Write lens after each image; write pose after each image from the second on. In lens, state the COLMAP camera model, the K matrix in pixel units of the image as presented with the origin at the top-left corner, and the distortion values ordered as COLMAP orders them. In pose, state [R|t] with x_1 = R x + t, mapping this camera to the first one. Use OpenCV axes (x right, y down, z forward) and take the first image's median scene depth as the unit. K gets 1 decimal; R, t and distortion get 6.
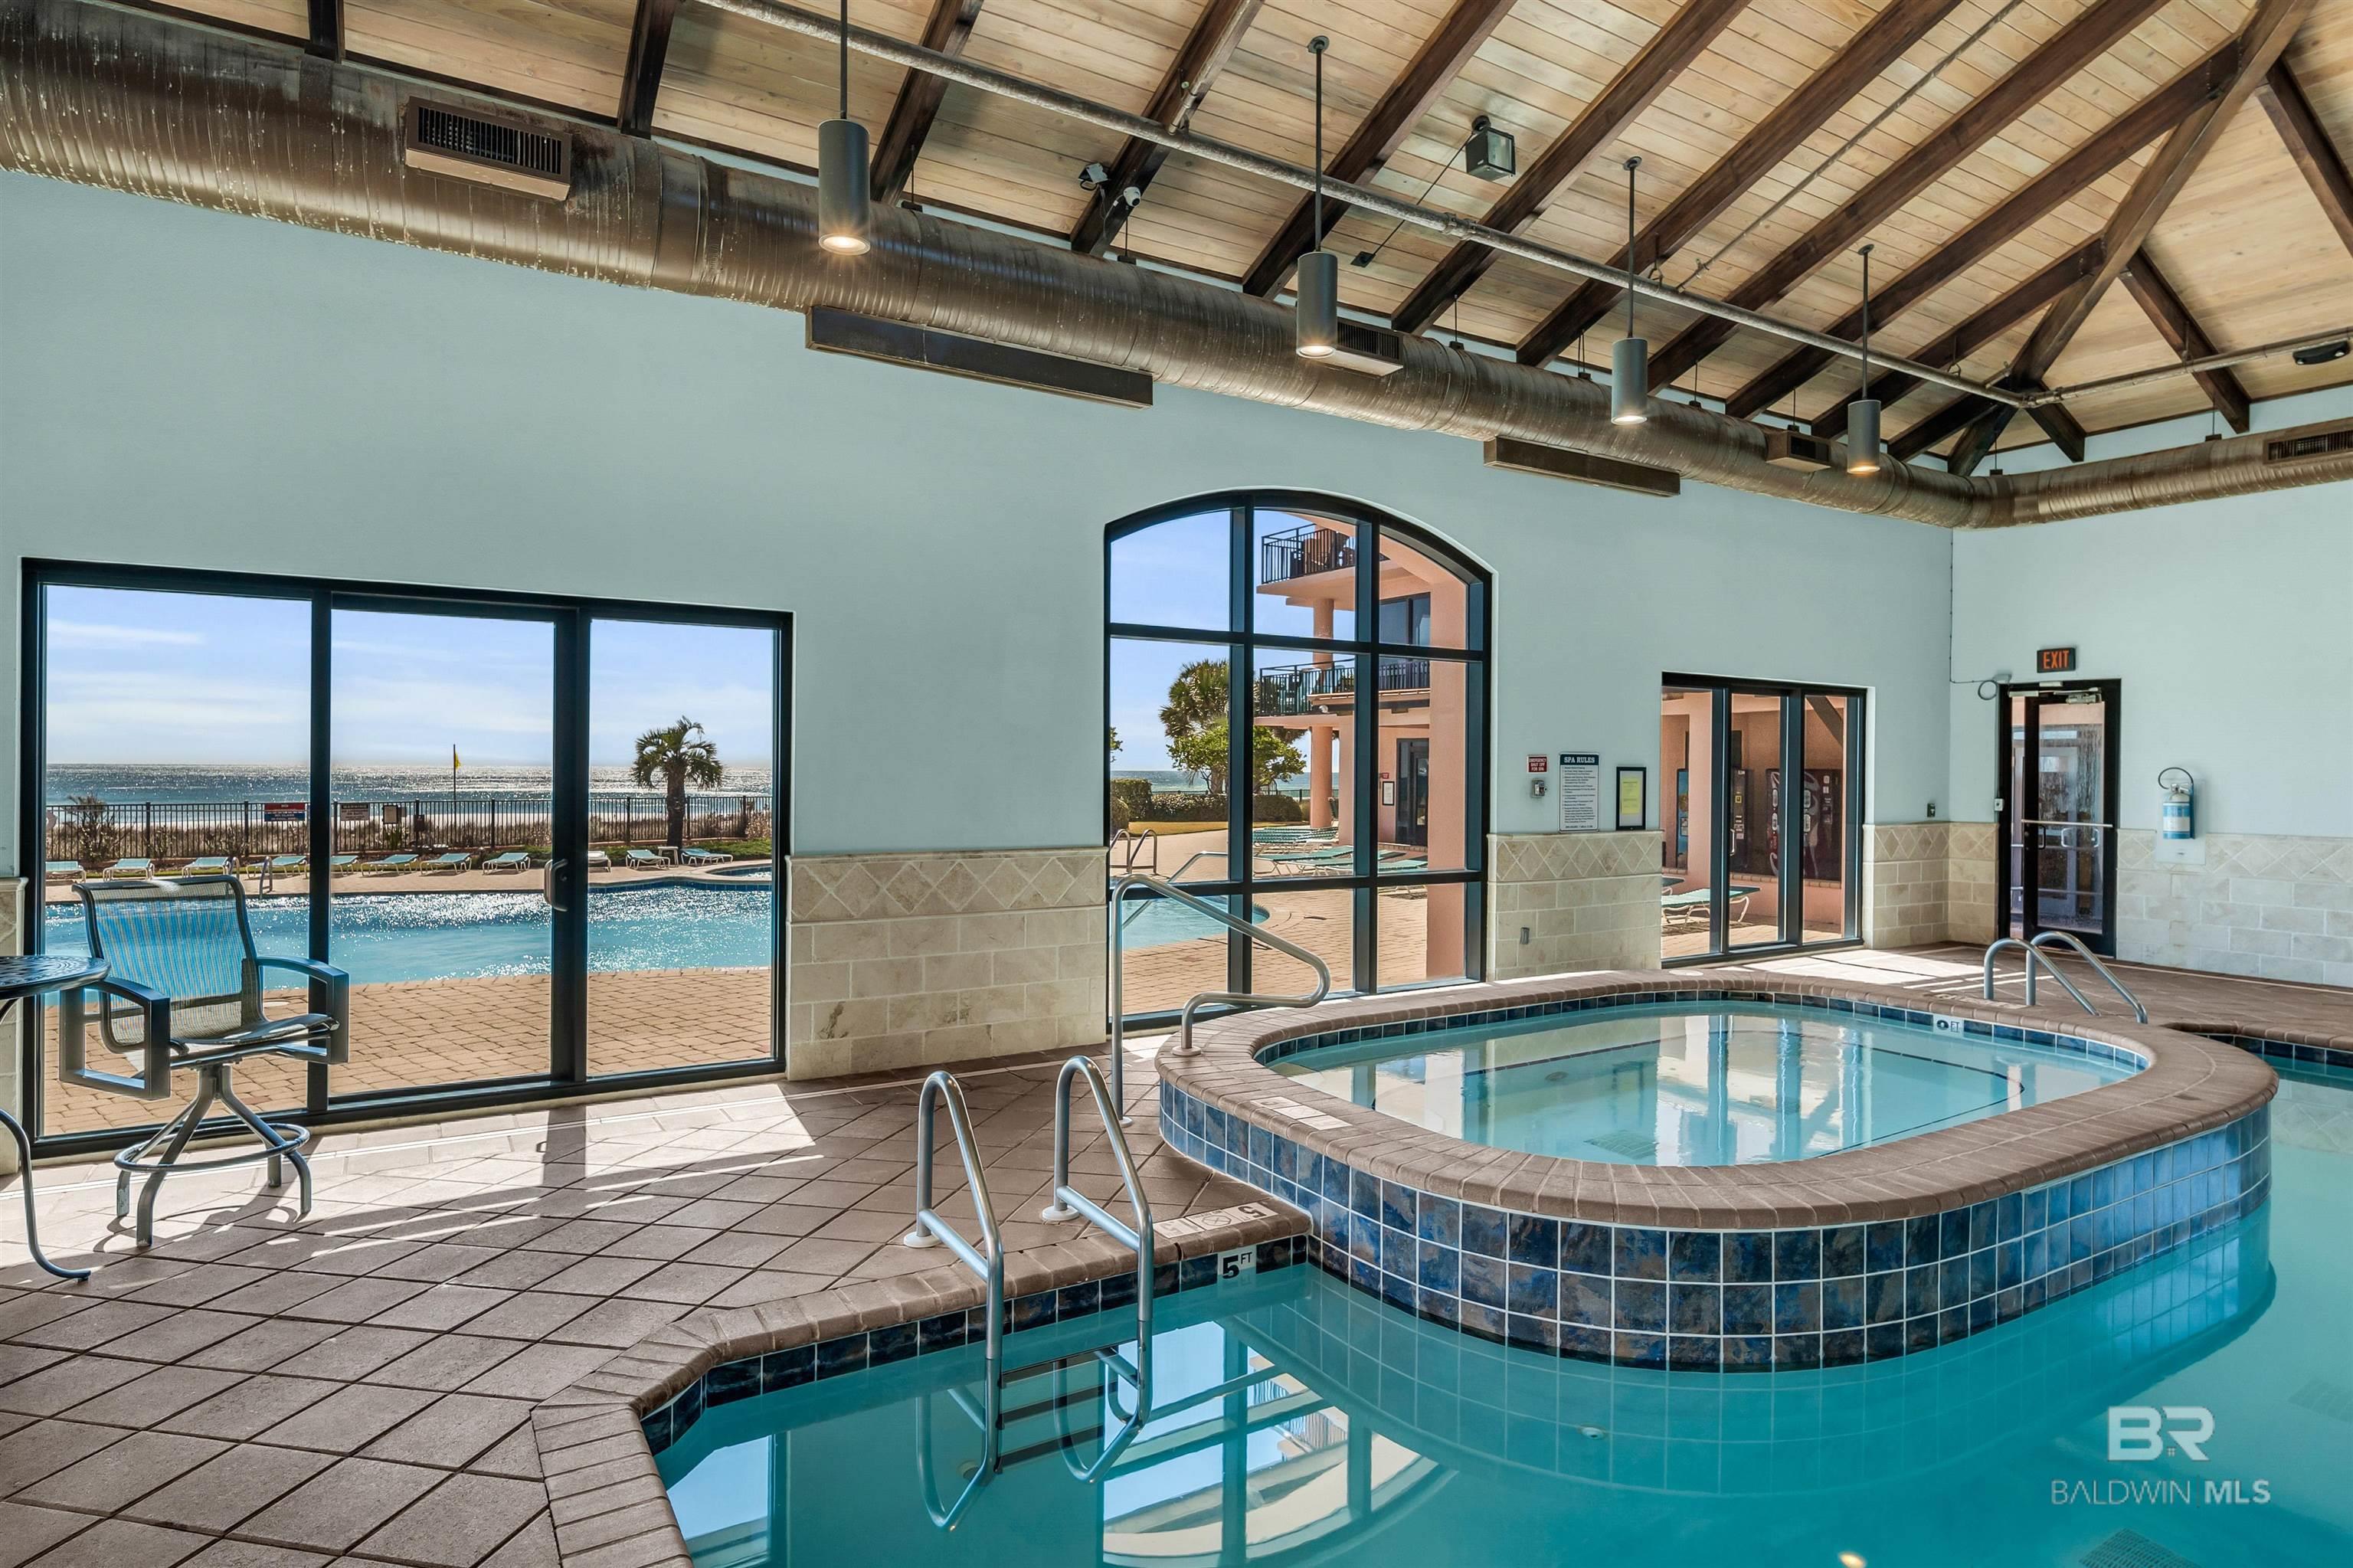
lens RADIAL K [[1276.4, 0, 1186.7], [0, 1276.4, 774.3], [0, 0, 1]] dist [0.022486, -0.020230]
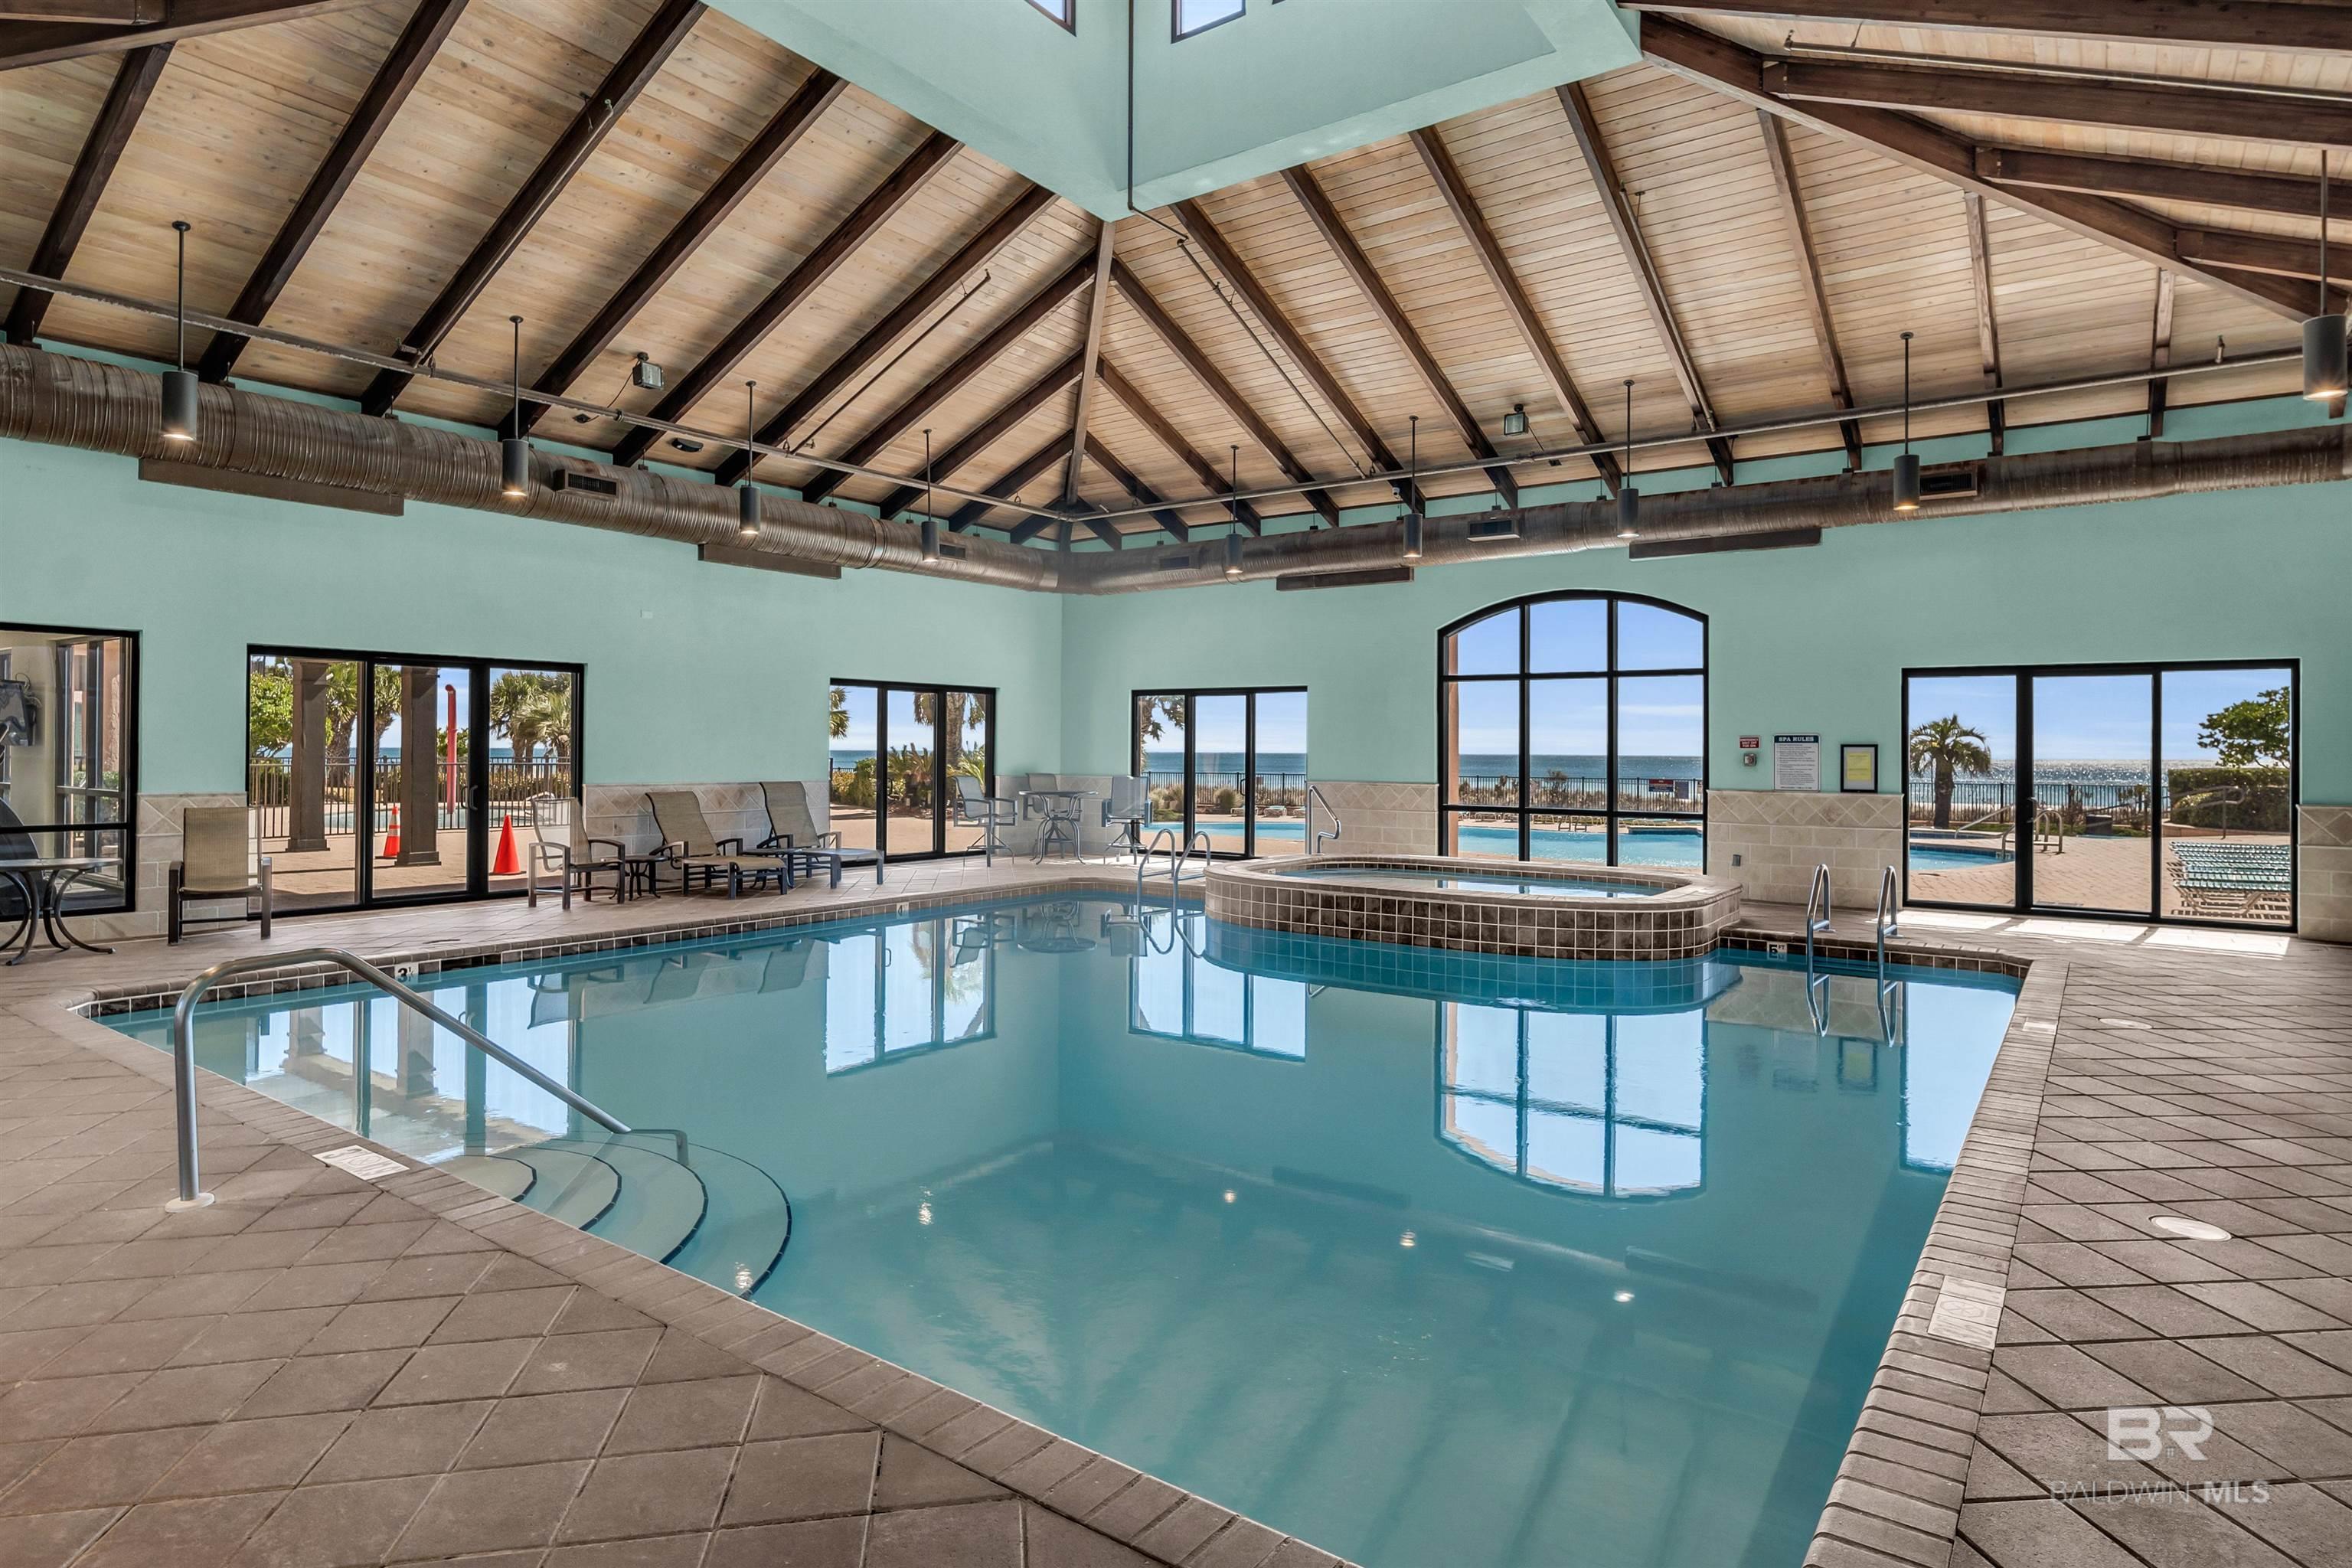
lens RADIAL K [[1275.8, 0, 1186.2], [0, 1275.8, 774.3], [0, 0, 1]] dist [0.022486, -0.020230]
pose [[0.382552, 0.013810, -0.923831, 1.338854], [-0.007859, 0.999901, 0.011693, 0.015719], [0.923900, 0.002787, 0.382623, -0.136503]]
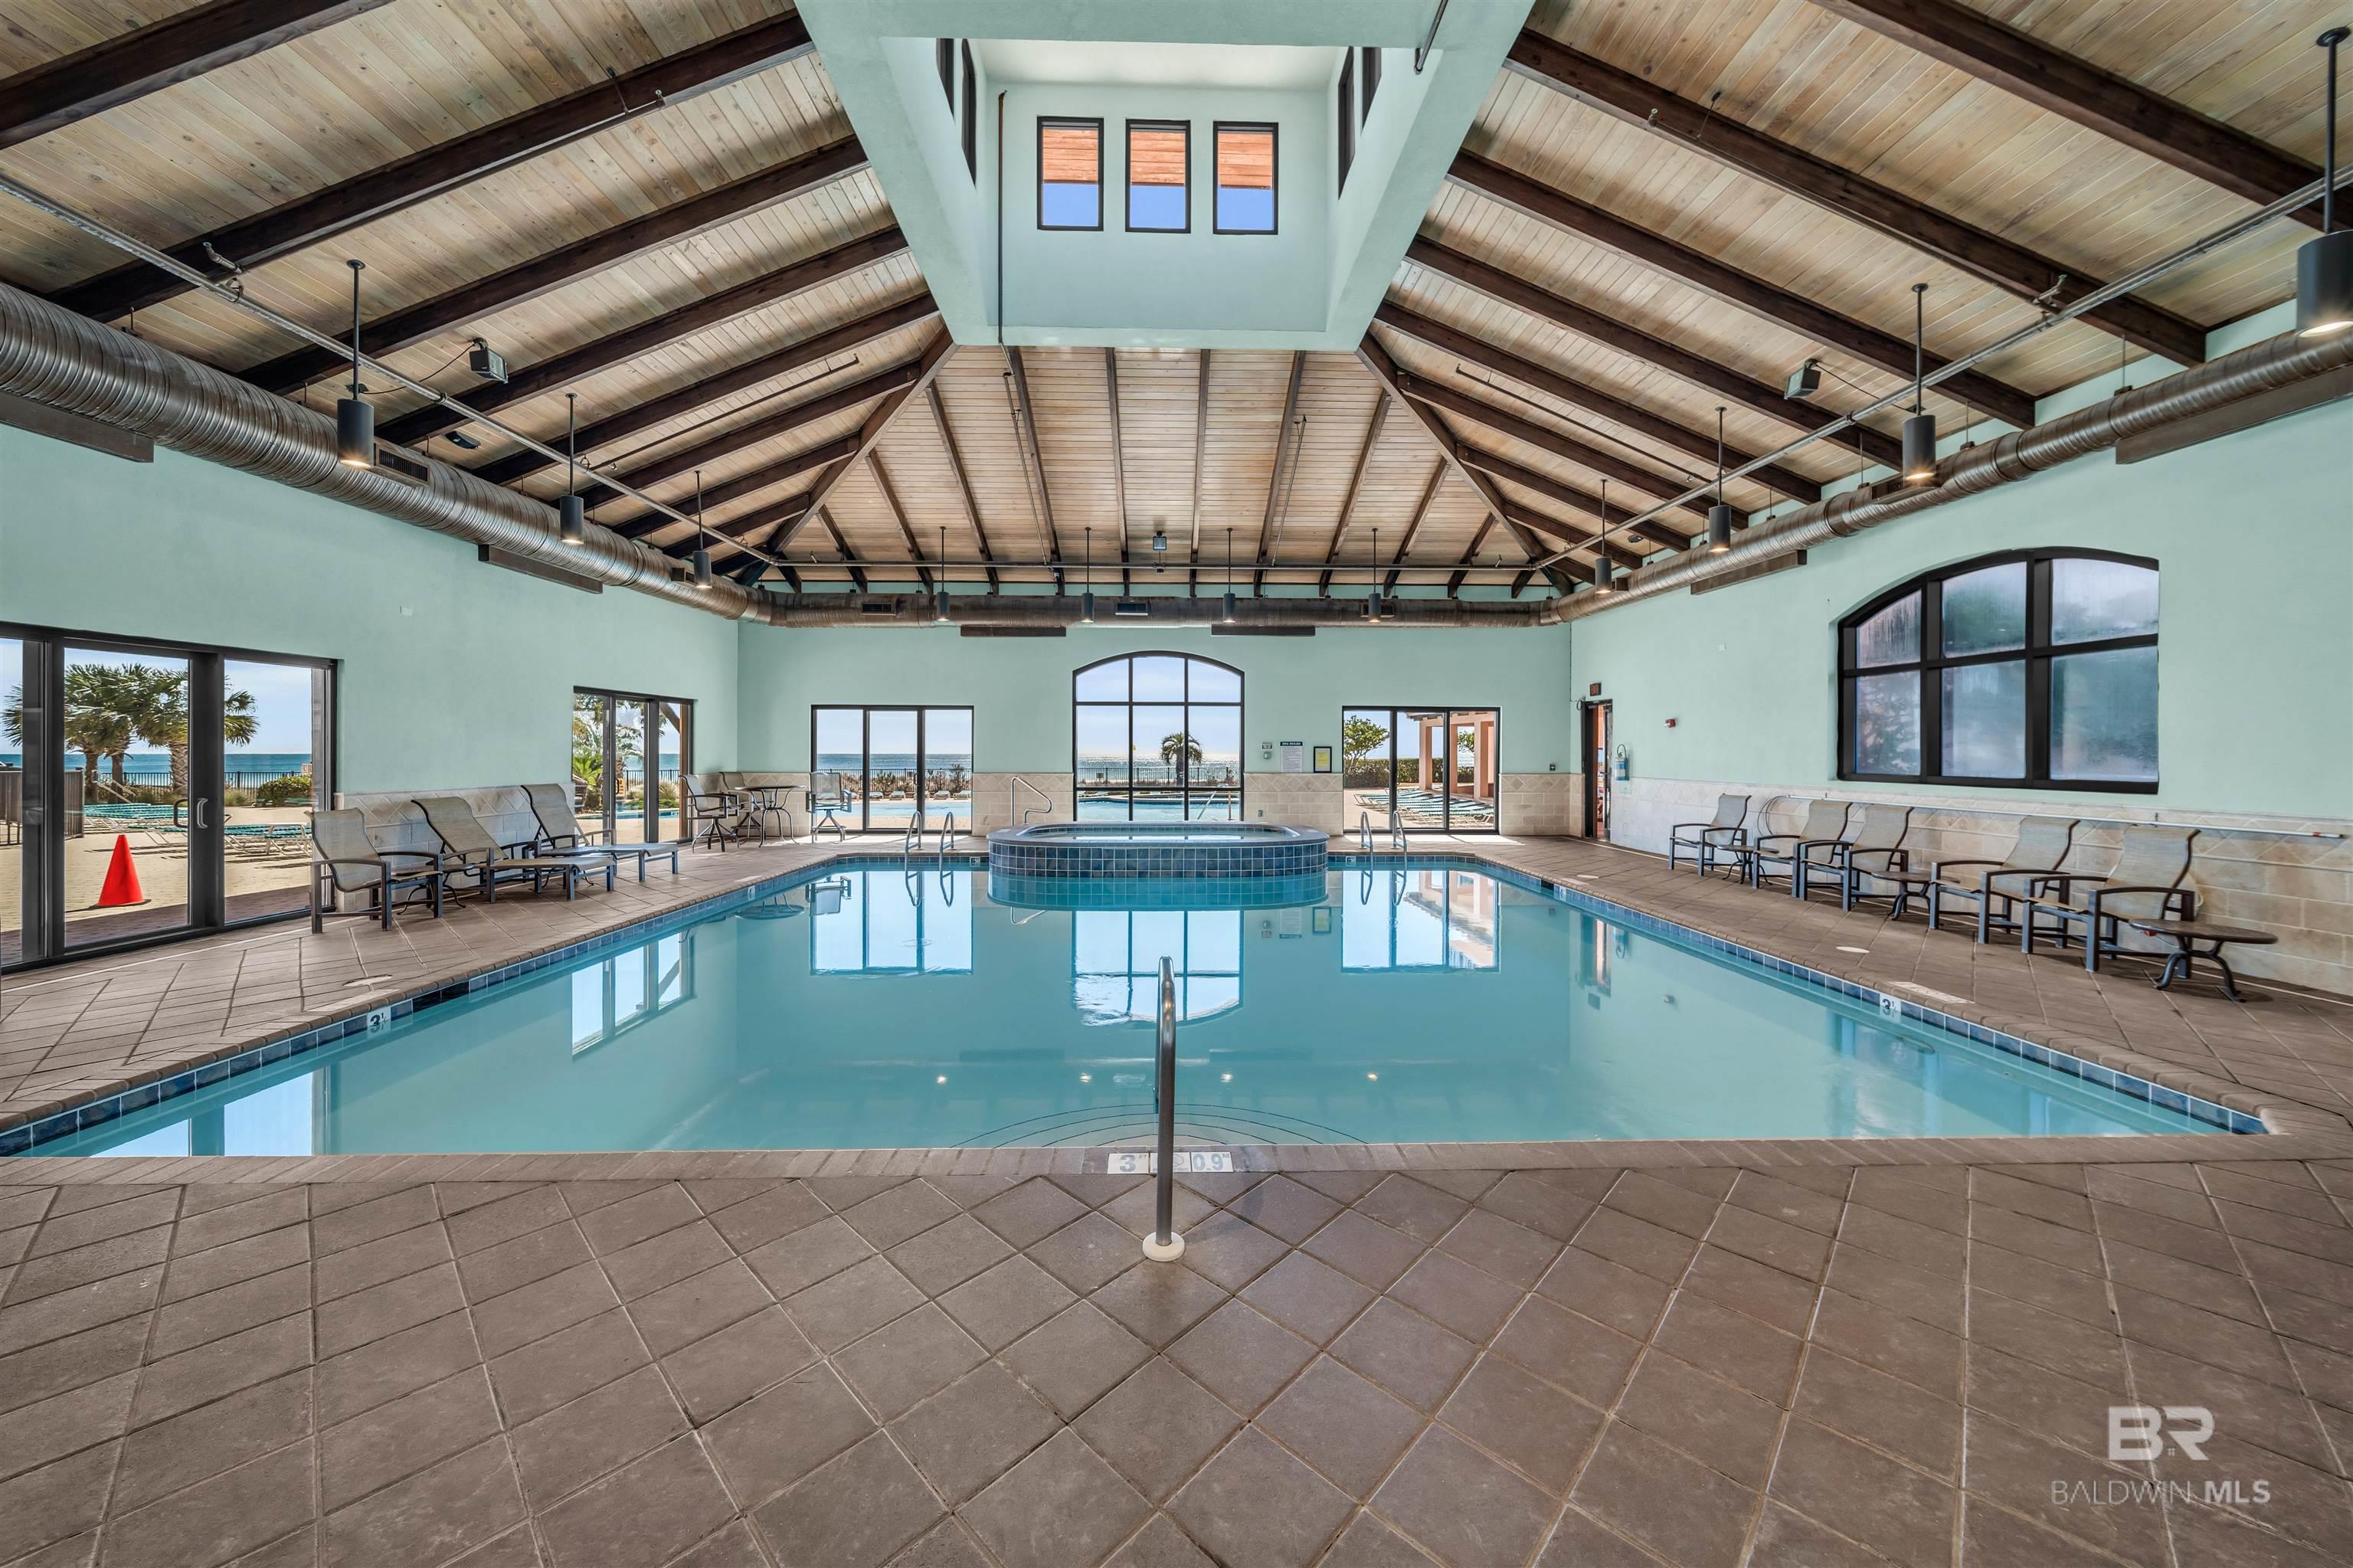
lens RADIAL K [[801.0, 0, 1168.9], [0, 801.0, 765.0], [0, 0, 1]] dist [-0.029506, 0.000037]
pose [[0.860295, 0.001974, -0.509793, 0.908131], [0.001448, 0.999979, 0.006316, 0.020423], [0.509795, -0.006172, 0.860274, -0.455452]]
